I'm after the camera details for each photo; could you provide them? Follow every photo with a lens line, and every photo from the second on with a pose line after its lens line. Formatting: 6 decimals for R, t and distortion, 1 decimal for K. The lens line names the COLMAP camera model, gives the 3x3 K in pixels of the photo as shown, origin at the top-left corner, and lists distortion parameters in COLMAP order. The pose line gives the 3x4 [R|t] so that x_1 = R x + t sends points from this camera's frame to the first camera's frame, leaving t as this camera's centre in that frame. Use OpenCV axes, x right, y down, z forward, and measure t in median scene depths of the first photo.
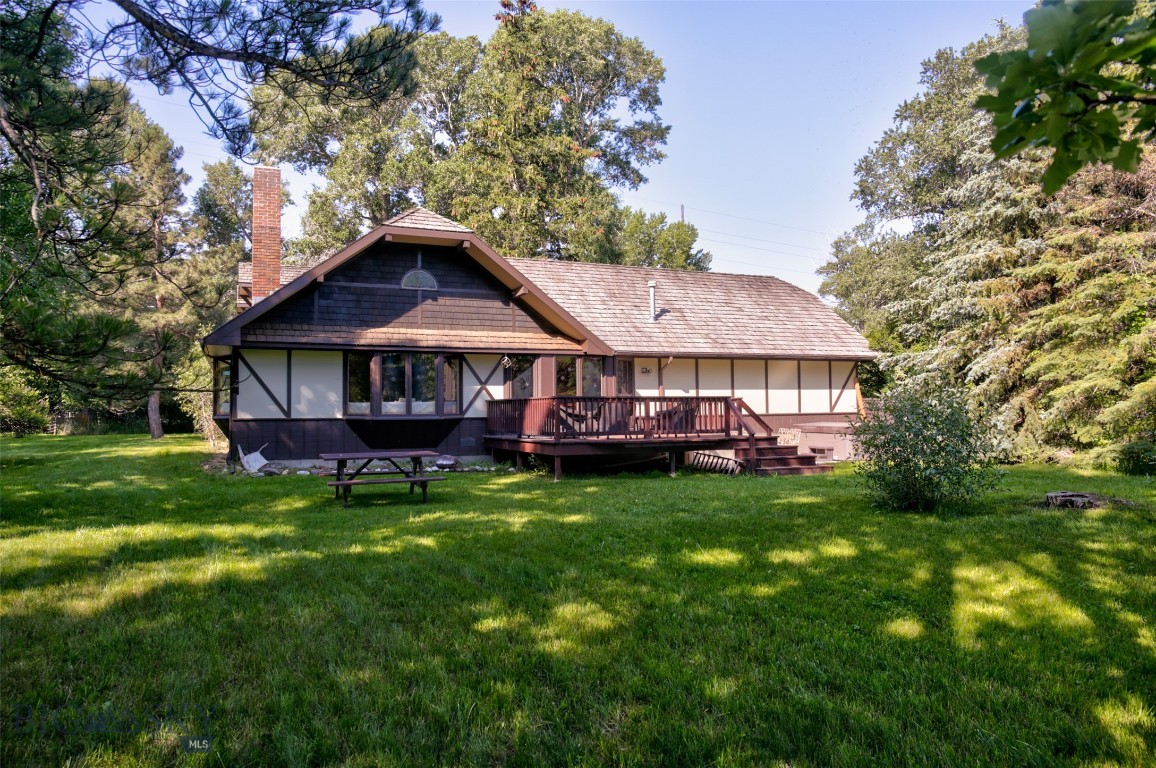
lens RADIAL K [[807.1, 0, 573.7], [0, 807.1, 353.2], [0, 0, 1]] dist [-0.021180, 0.000364]
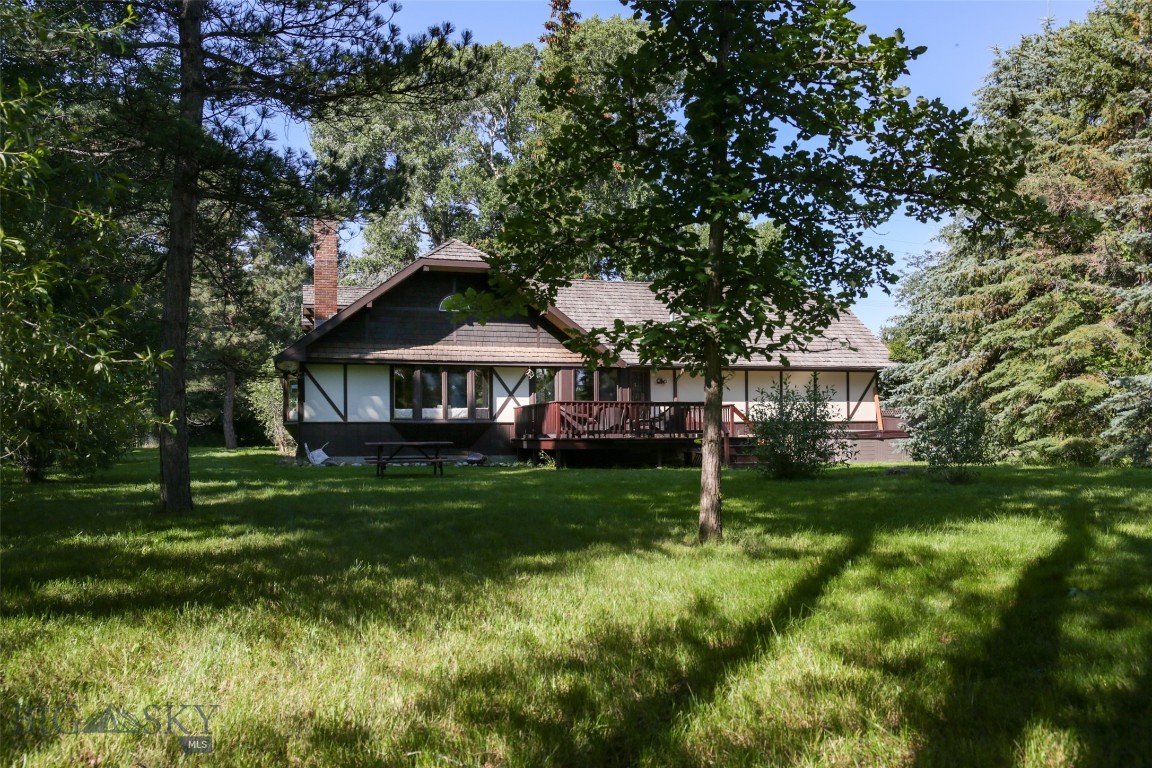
lens RADIAL K [[971.5, 0, 579.9], [0, 971.5, 389.2], [0, 0, 1]] dist [-0.005540, -0.001935]
pose [[0.993216, -0.004621, -0.116190, 0.137935], [0.007032, 0.999768, 0.020349, 0.004880], [0.116069, -0.021028, 0.993019, -0.338346]]
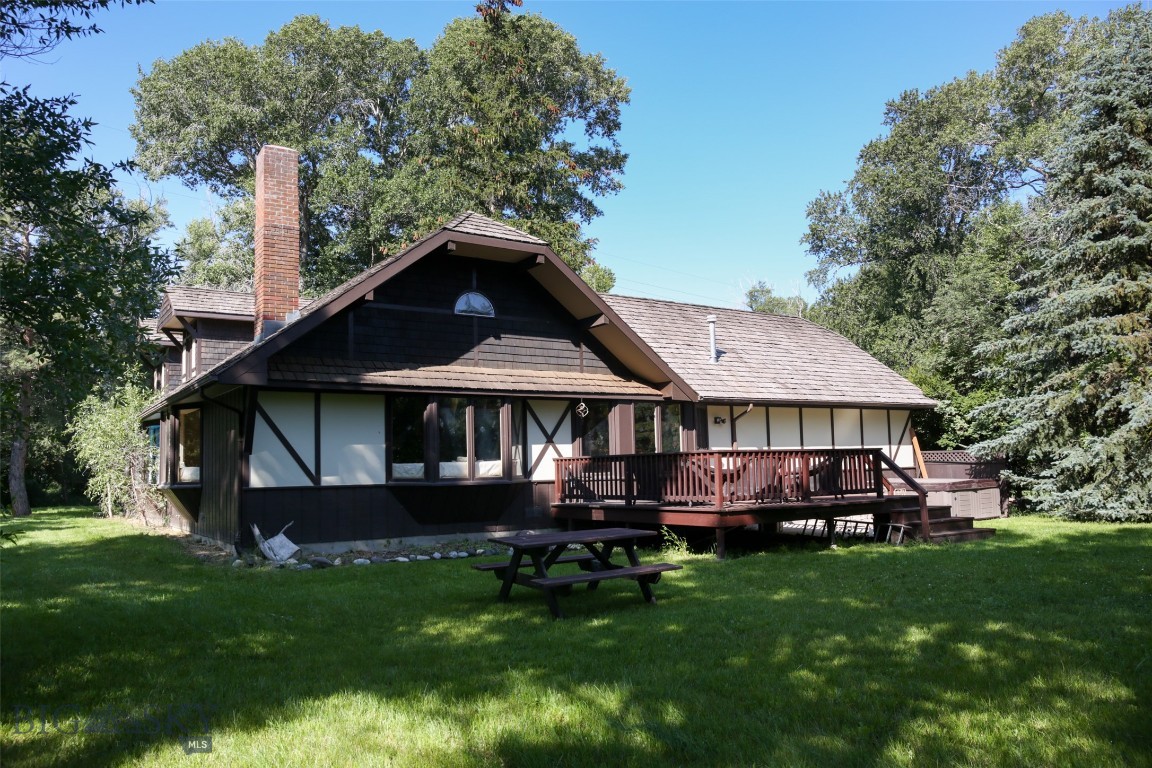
lens RADIAL K [[848.7, 0, 576.0], [0, 848.7, 384.0], [0, 0, 1]] dist [-0.044594, -0.000450]
pose [[0.981819, 0.002753, 0.189799, -0.232350], [0.003266, 0.999502, -0.031391, 0.011049], [-0.189790, 0.031440, 0.981321, 0.171429]]
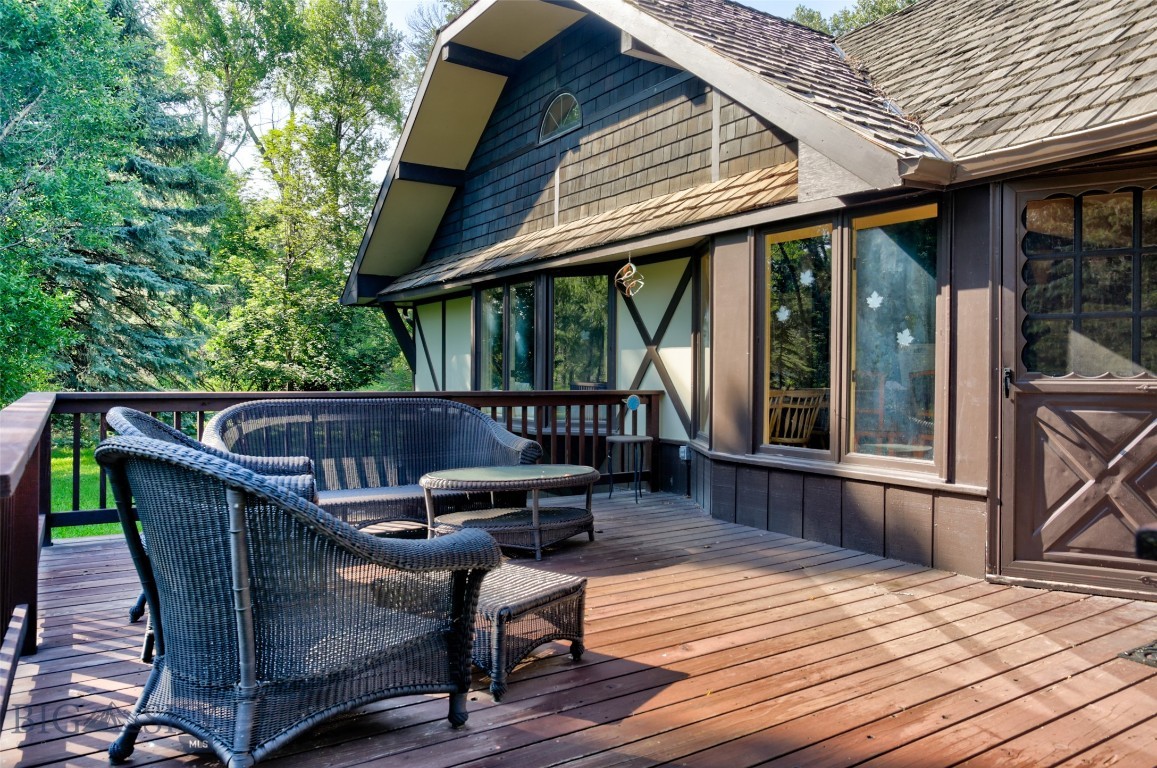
lens RADIAL K [[807.8, 0, 574.2], [0, 807.8, 353.2], [0, 0, 1]] dist [-0.021180, 0.000364]
pose [[0.157180, -0.017294, -0.987419, 0.226962], [0.063833, 0.997934, -0.007317, 0.040034], [0.985505, -0.061879, 0.157959, 0.864217]]
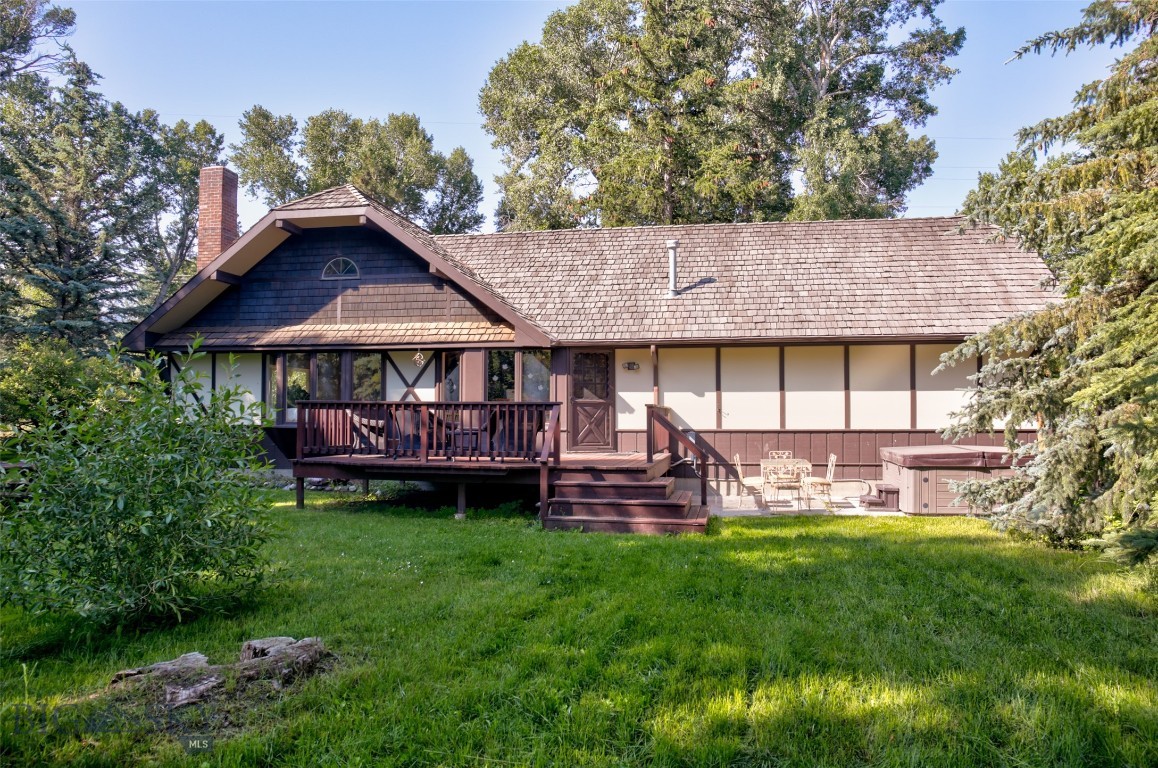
lens RADIAL K [[808.0, 0, 579.0], [0, 808.0, 384.0], [0, 0, 1]] dist [-0.029670, -0.000098]
pose [[0.822186, -0.011110, -0.569111, 0.478883], [0.030675, 0.999221, 0.024809, 0.019309], [0.568392, -0.037856, 0.821886, 0.395972]]
